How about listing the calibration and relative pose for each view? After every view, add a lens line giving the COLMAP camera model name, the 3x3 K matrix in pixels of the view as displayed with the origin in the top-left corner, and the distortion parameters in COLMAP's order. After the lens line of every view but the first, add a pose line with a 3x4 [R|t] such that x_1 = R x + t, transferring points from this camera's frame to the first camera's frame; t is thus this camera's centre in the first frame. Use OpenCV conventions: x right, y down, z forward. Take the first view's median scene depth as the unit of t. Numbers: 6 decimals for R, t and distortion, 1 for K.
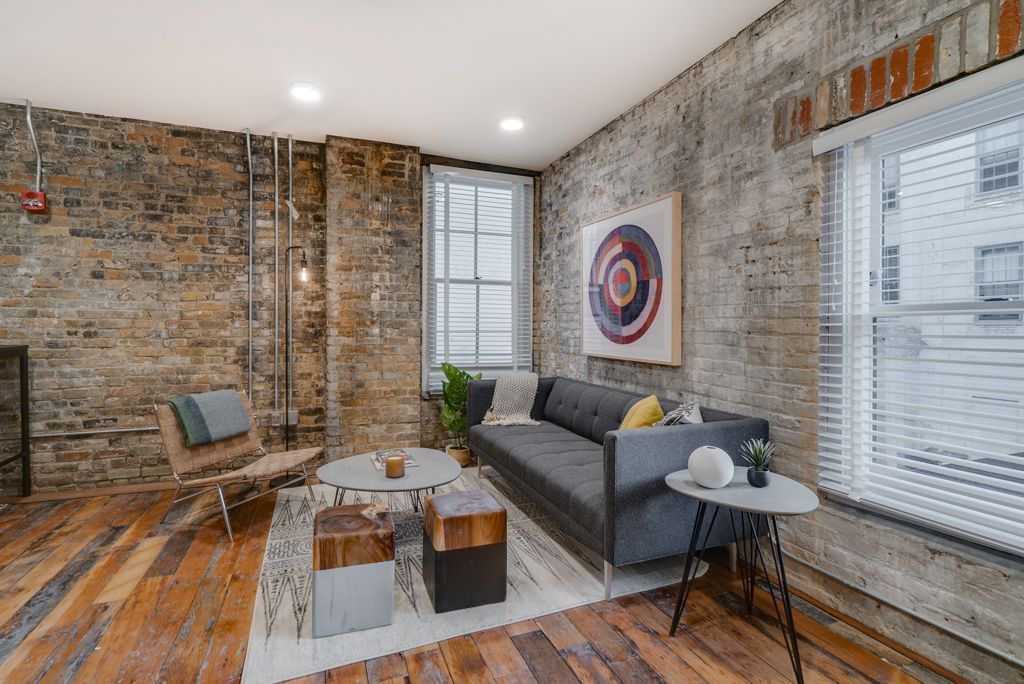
lens RADIAL K [[467.2, 0, 485.4], [0, 467.2, 331.4], [0, 0, 1]] dist [-0.002261, 0.000900]
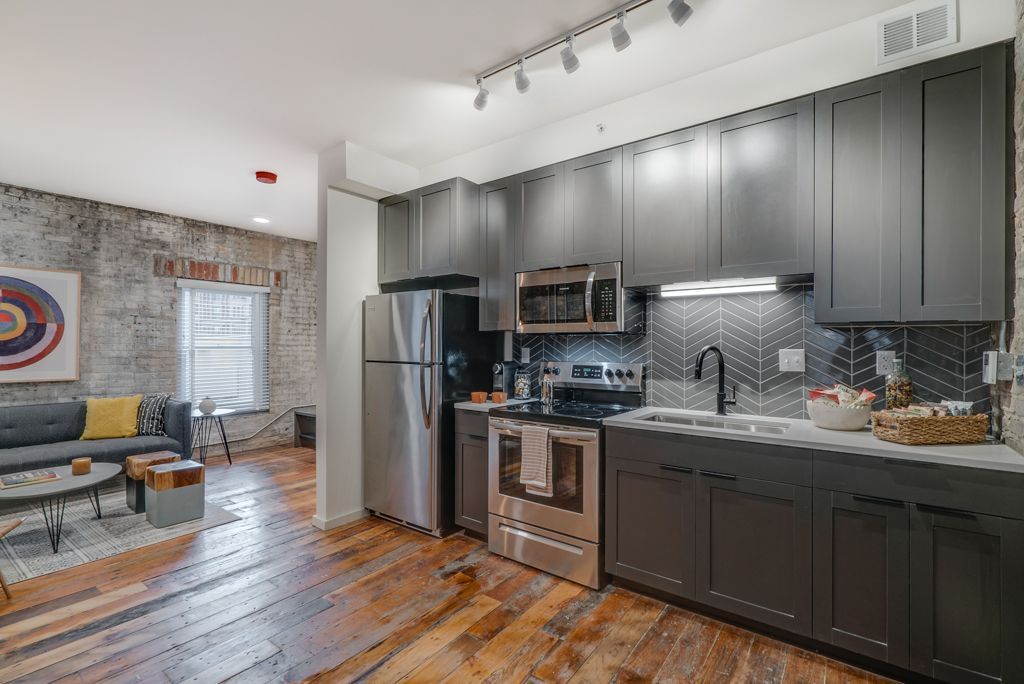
lens RADIAL K [[467.2, 0, 508.1], [0, 467.2, 340.6], [0, 0, 1]] dist [-0.002261, 0.000900]
pose [[-0.537169, 0.004318, 0.843463, -1.701929], [0.003550, 0.999990, -0.002858, -0.051035], [-0.843467, 0.001459, -0.537179, 0.603788]]
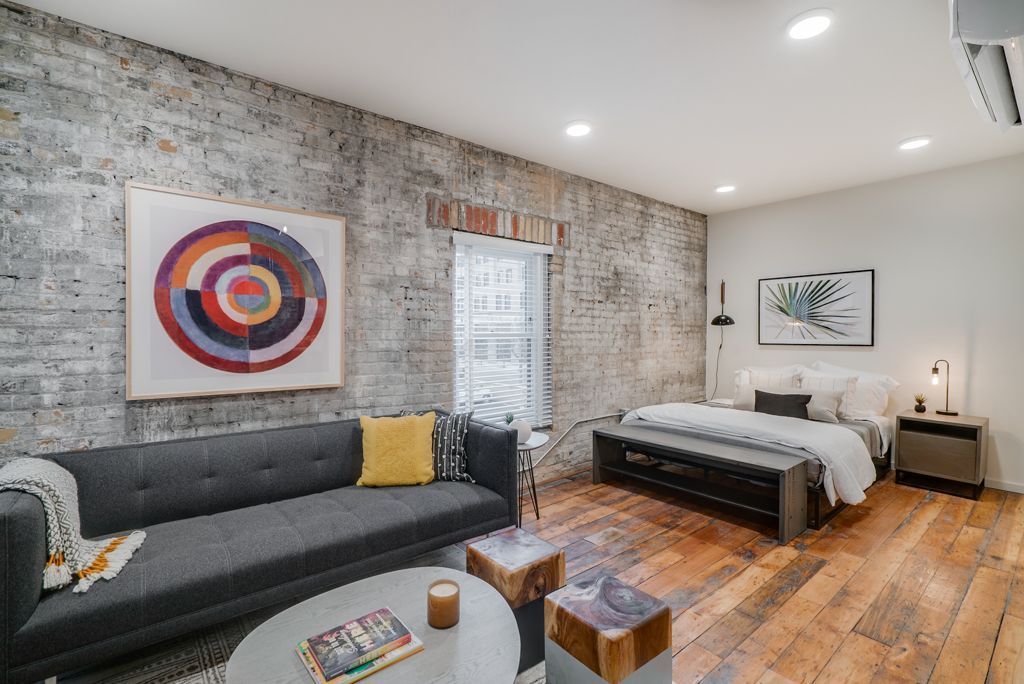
lens RADIAL K [[467.2, 0, 510.7], [0, 467.2, 337.3], [0, 0, 1]] dist [-0.002261, 0.000900]
pose [[-0.325466, -0.015239, 0.945431, -0.675469], [0.007115, 0.999802, 0.018565, -0.050125], [-0.945527, 0.012769, -0.325293, 0.965868]]
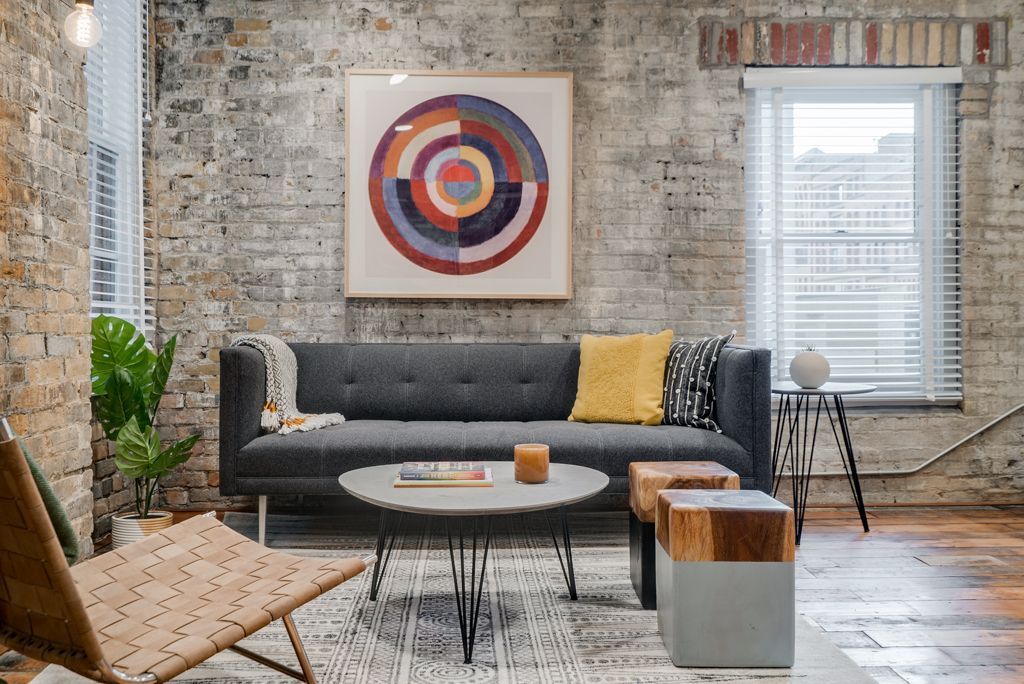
lens RADIAL K [[951.9, 0, 494.8], [0, 951.9, 317.9], [0, 0, 1]] dist [0.006018, 0.000000]
pose [[0.331165, 0.000077, 0.943573, -1.092287], [0.009525, 0.999949, -0.003425, 0.106520], [-0.943525, 0.010121, 0.331148, 0.587801]]
